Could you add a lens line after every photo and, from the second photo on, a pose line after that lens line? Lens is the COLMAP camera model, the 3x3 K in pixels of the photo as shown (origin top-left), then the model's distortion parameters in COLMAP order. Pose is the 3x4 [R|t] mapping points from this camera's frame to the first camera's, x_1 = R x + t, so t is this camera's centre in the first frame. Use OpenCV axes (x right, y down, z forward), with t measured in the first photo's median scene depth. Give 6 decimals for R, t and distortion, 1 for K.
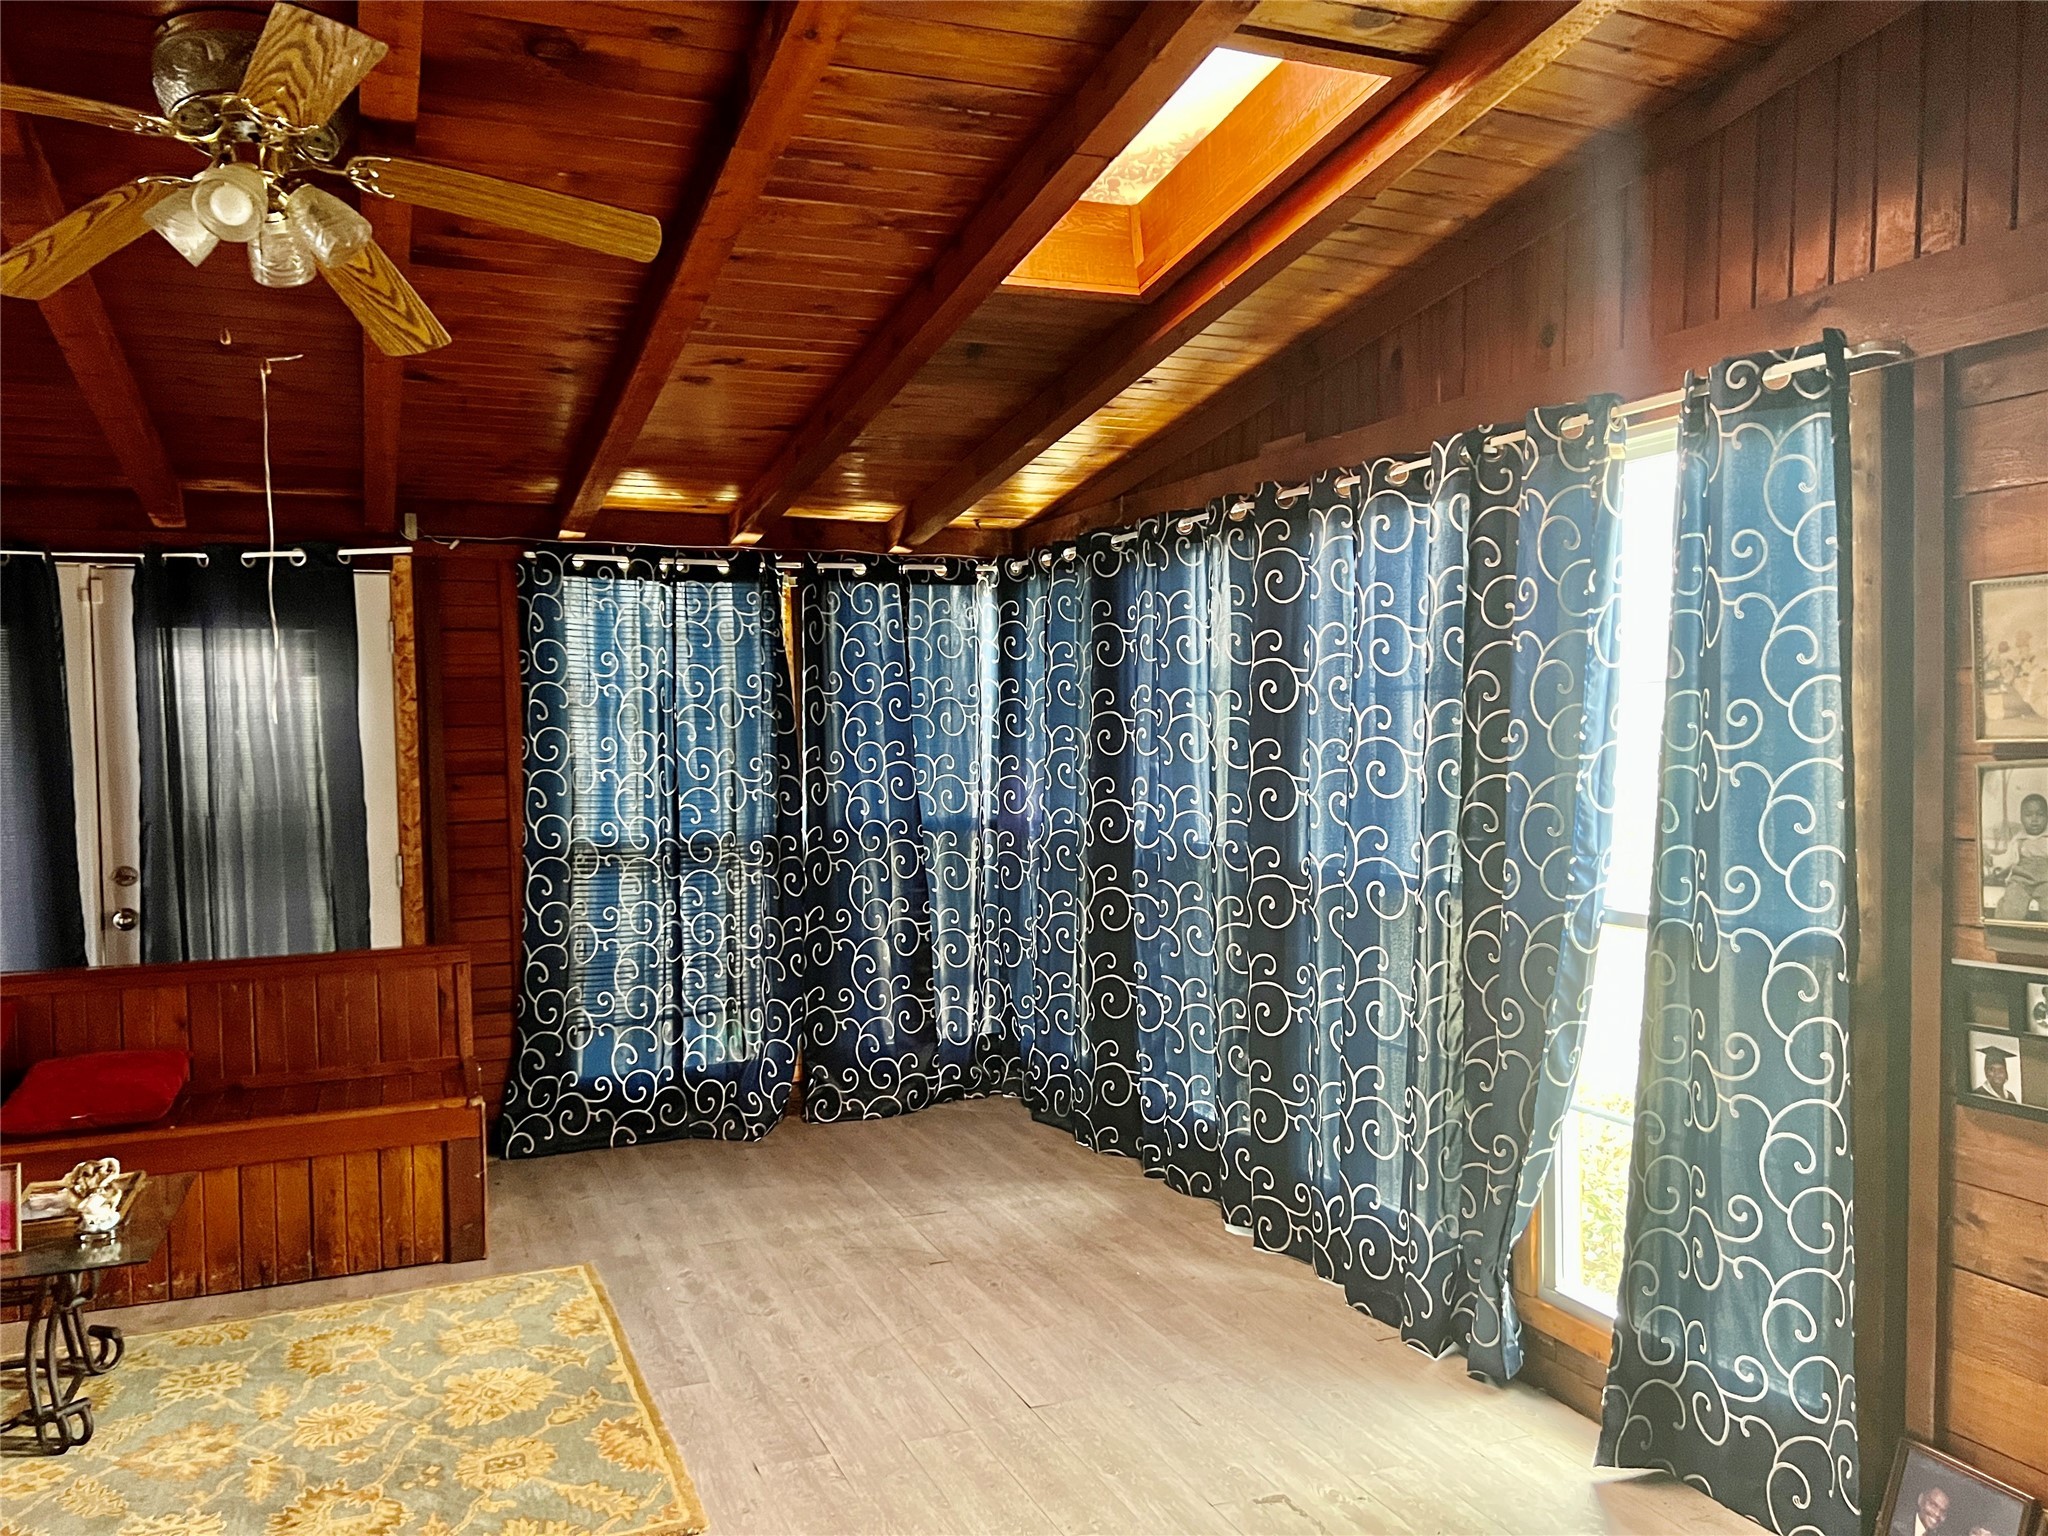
lens RADIAL K [[1542.2, 0, 1024.5], [0, 1542.2, 783.3], [0, 0, 1]] dist [0.069518, -0.074001]
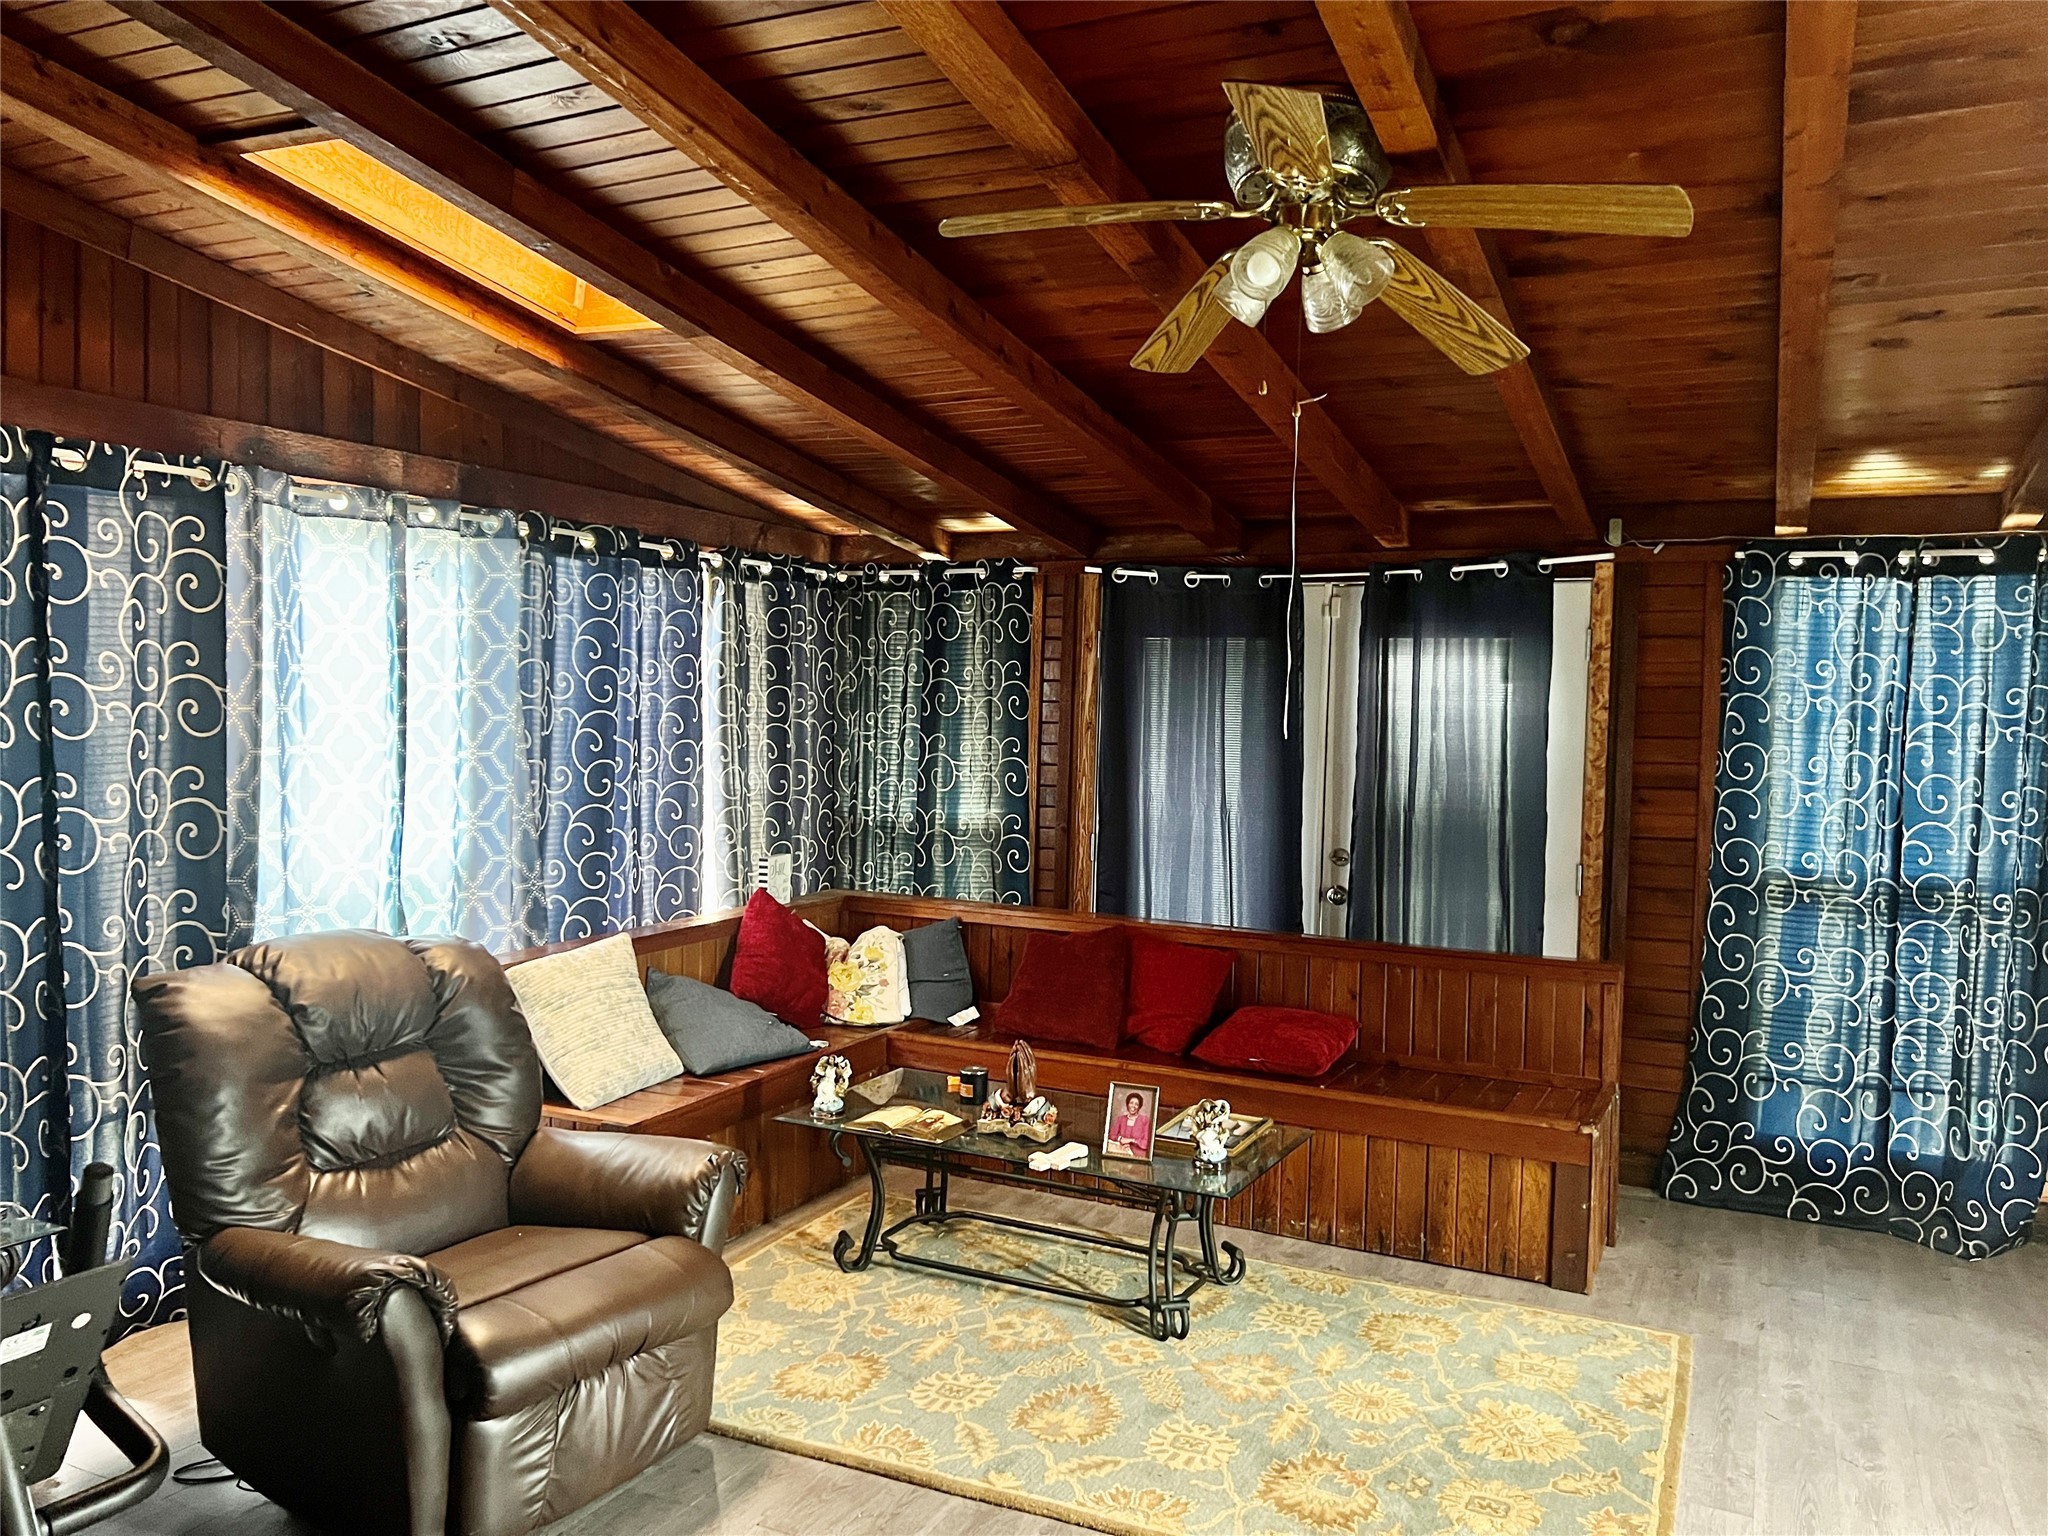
lens RADIAL K [[1552.5, 0, 1024.0], [0, 1552.5, 768.0], [0, 0, 1]] dist [0.062357, -0.065347]
pose [[0.662926, 0.060379, -0.746246, 0.103058], [-0.065445, 0.997601, 0.022578, -0.014513], [0.745819, 0.033871, 0.665287, 0.070937]]
